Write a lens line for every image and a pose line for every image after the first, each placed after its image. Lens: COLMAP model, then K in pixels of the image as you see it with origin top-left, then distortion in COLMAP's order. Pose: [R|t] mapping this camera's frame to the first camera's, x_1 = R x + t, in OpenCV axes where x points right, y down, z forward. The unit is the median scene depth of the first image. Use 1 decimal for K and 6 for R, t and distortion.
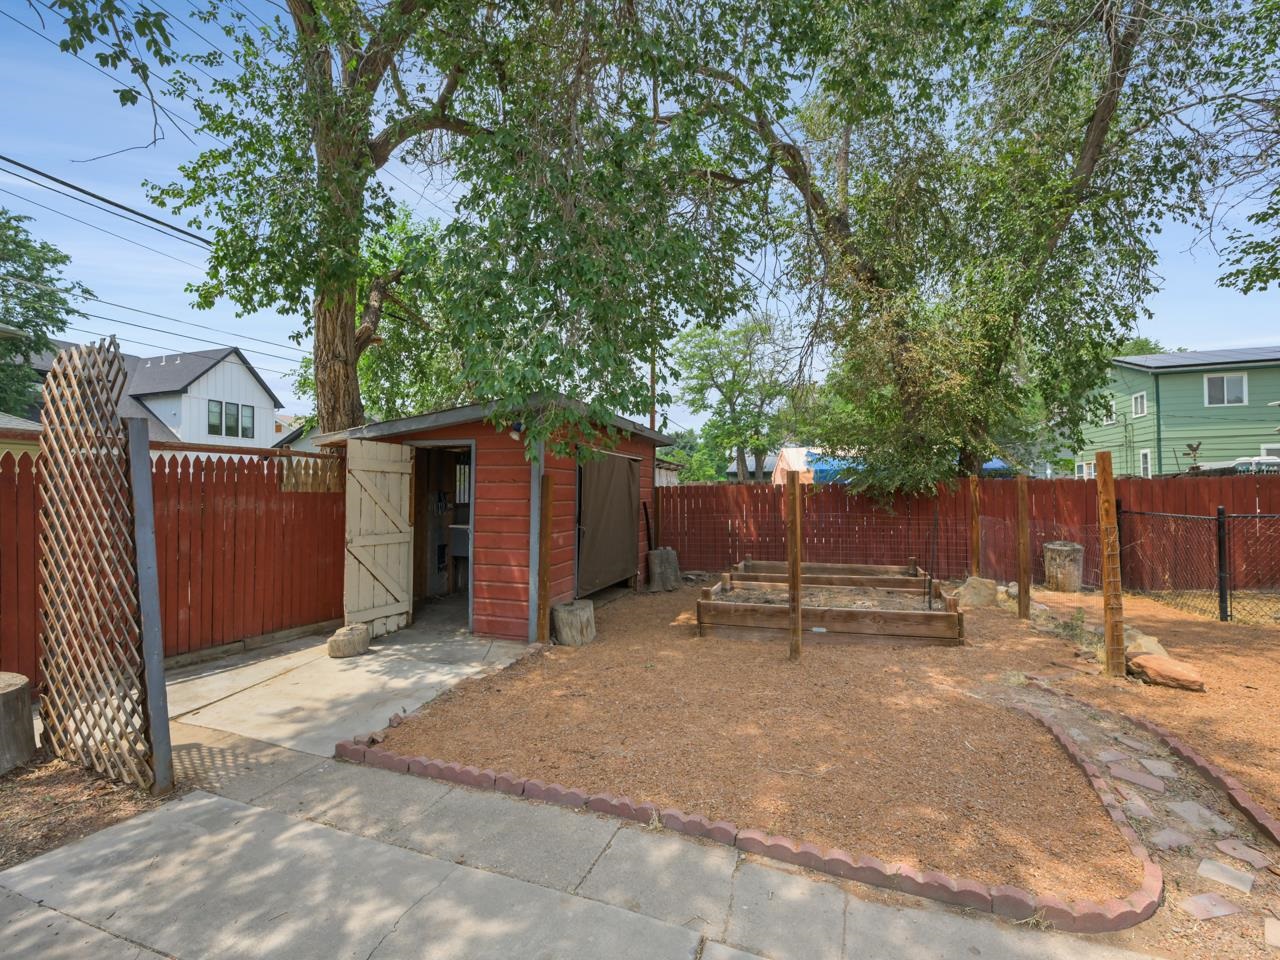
lens RADIAL K [[562.8, 0, 640.0], [0, 562.8, 480.0], [0, 0, 1]] dist [0.001629, -0.000225]
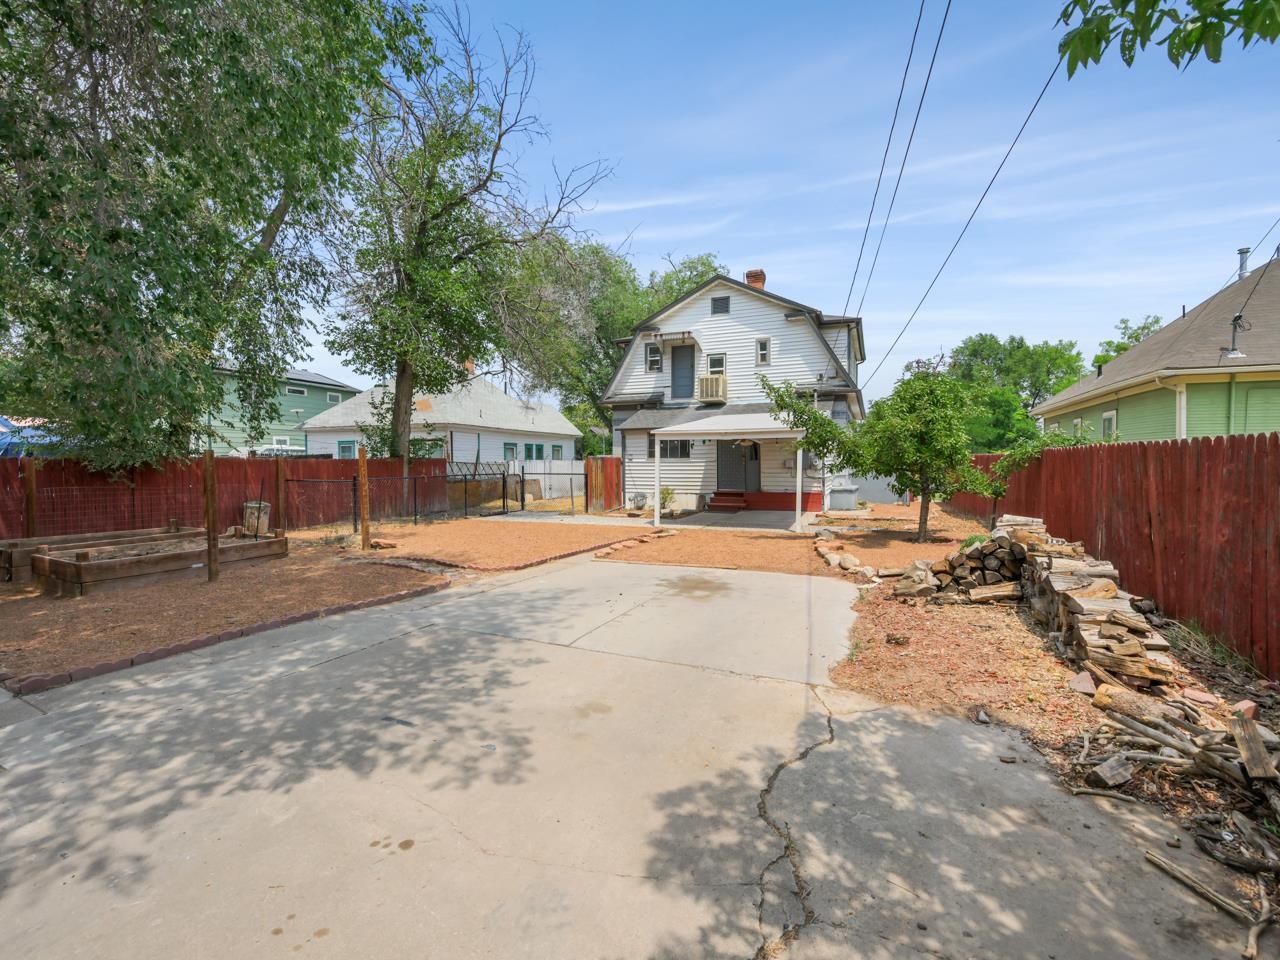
lens RADIAL K [[562.8, 0, 640.0], [0, 562.8, 480.0], [0, 0, 1]] dist [0.001629, -0.000225]
pose [[0.094200, -0.017067, 0.995407, -2.015494], [-0.017908, 0.999662, 0.018835, 0.029979], [-0.995392, -0.019600, 0.093863, -0.414330]]
